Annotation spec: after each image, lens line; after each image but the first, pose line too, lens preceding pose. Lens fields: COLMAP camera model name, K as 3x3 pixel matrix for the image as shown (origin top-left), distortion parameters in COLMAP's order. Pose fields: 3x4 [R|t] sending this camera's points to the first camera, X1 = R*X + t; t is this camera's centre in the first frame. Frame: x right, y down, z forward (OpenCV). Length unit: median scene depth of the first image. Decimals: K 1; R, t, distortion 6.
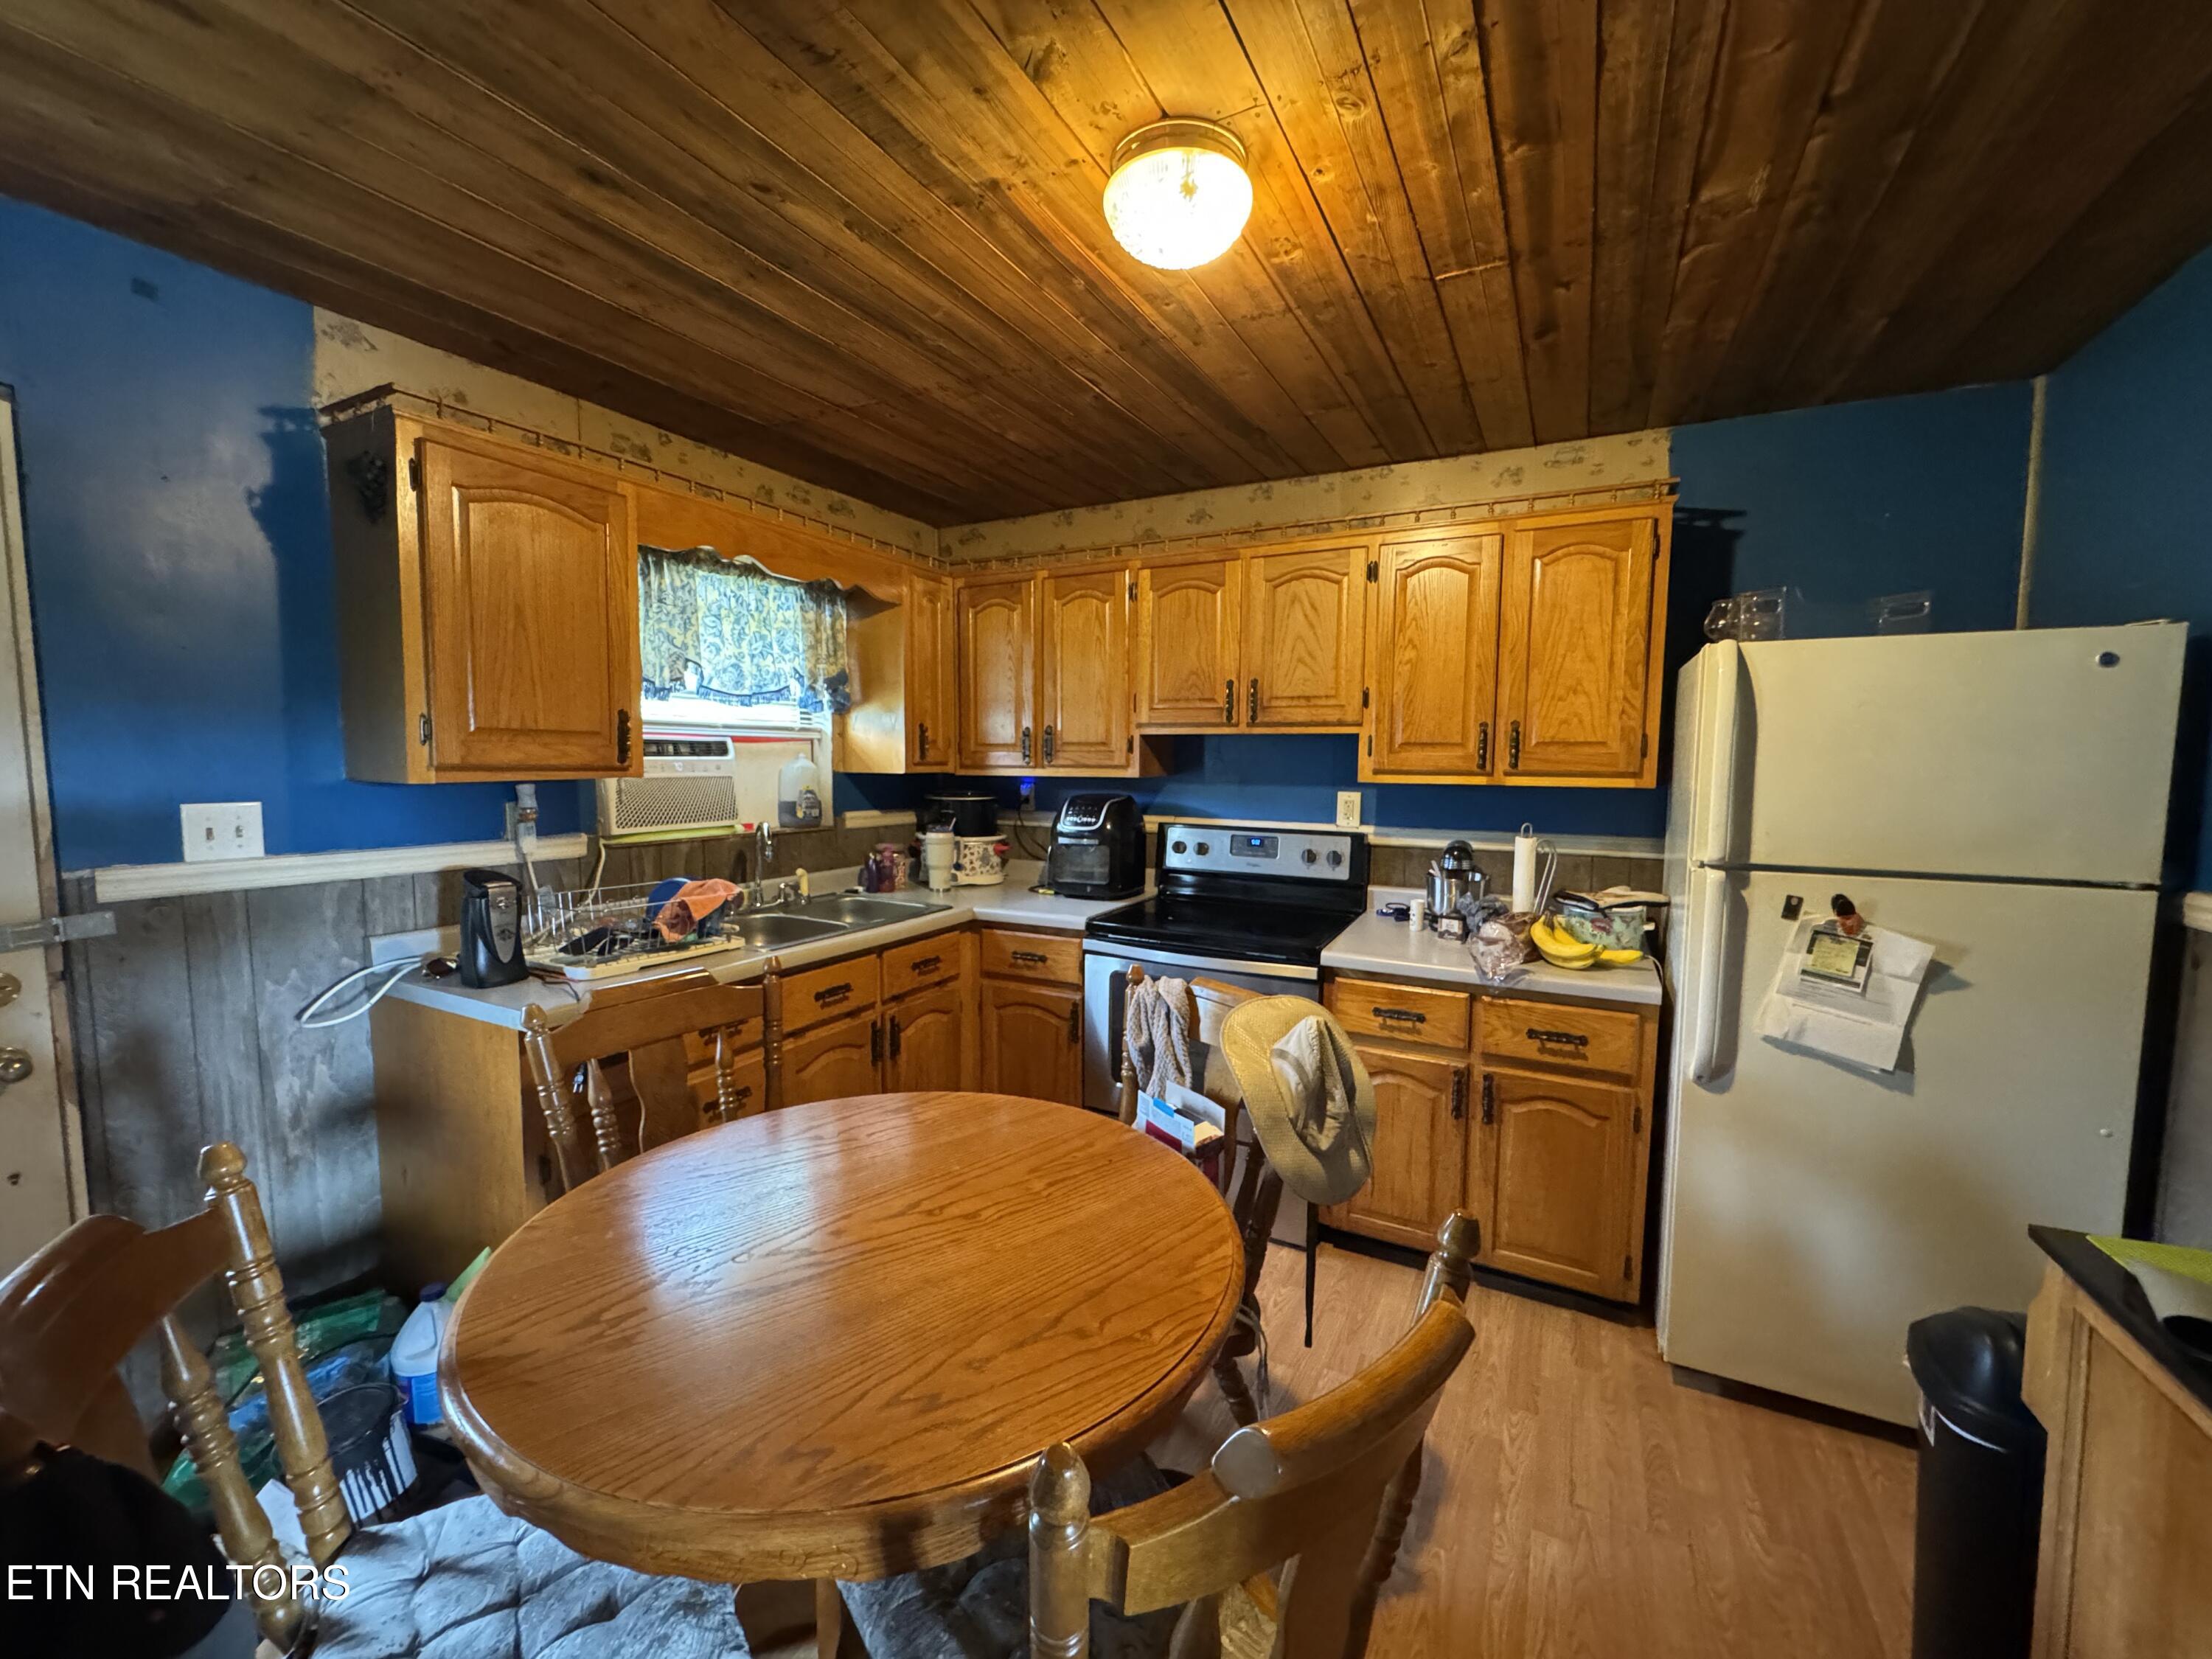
lens RADIAL K [[885.6, 0, 1103.0], [0, 885.6, 827.7], [0, 0, 1]] dist [-0.004238, 0.000282]
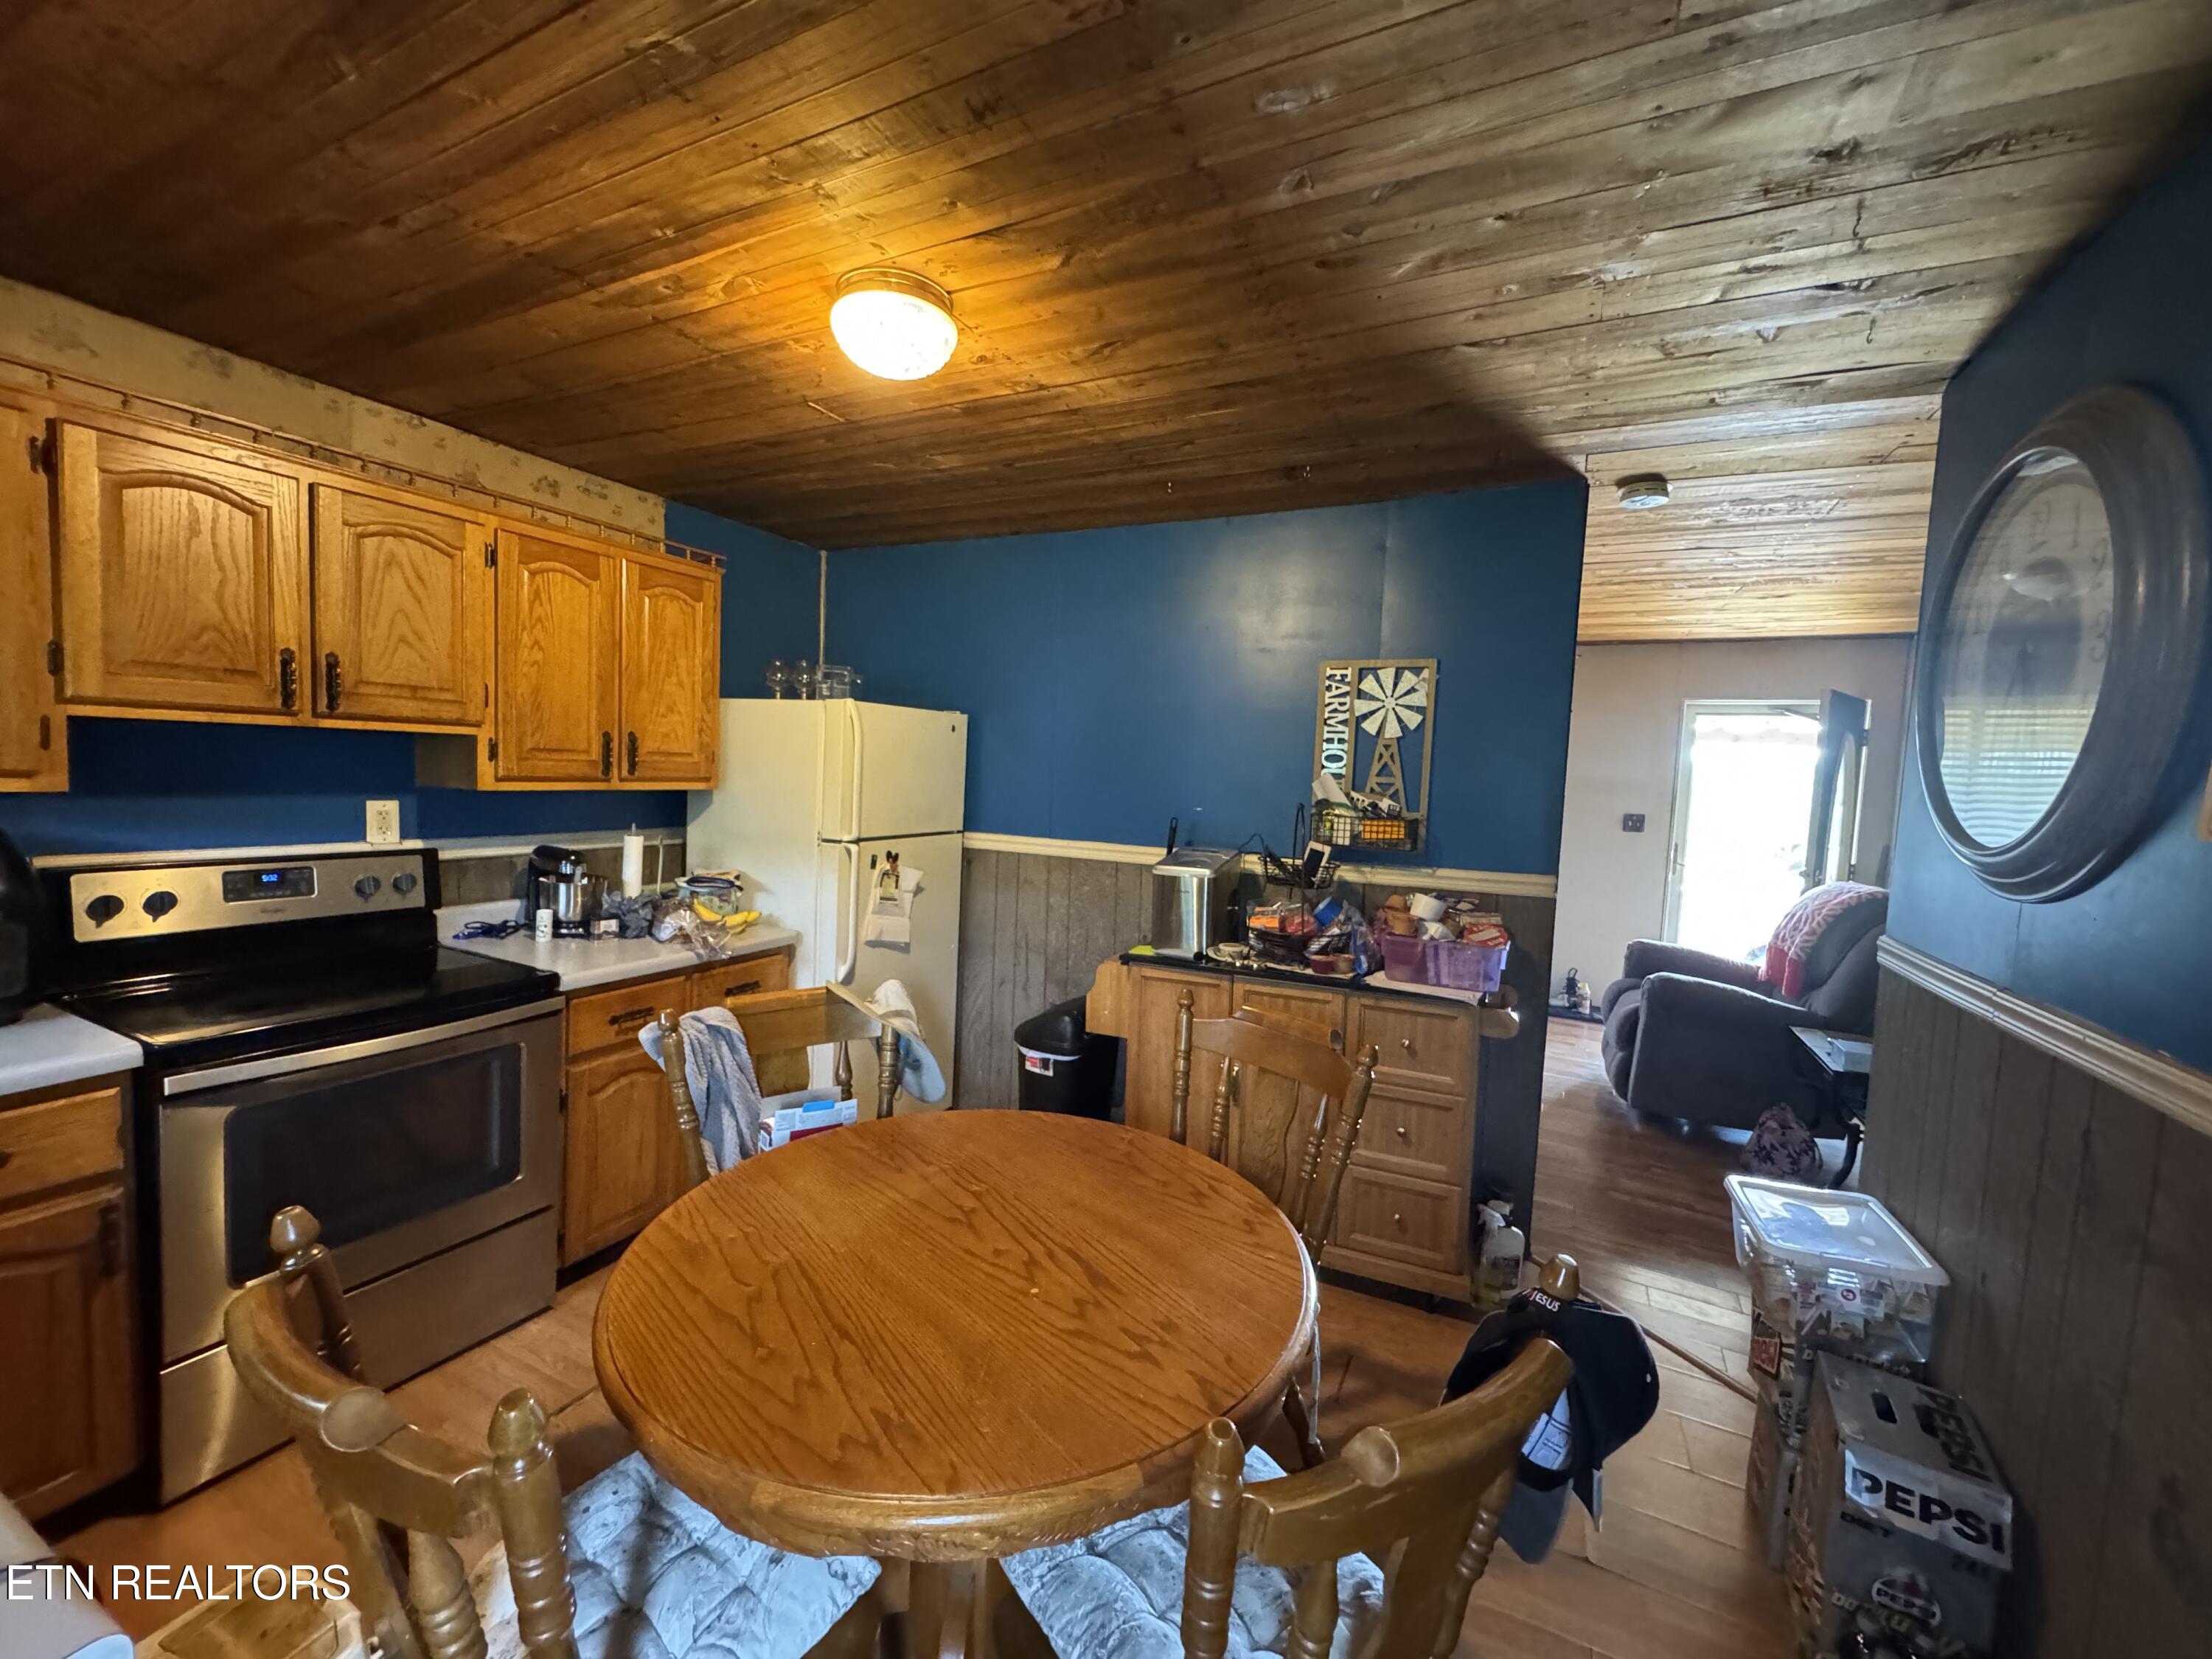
lens RADIAL K [[885.6, 0, 1103.0], [0, 885.6, 827.7], [0, 0, 1]] dist [-0.004238, 0.000282]
pose [[-0.026787, -0.075301, 0.996801, -0.710639], [0.038255, 0.996351, 0.076295, -0.067641], [-0.998909, 0.040177, -0.023808, 0.469764]]
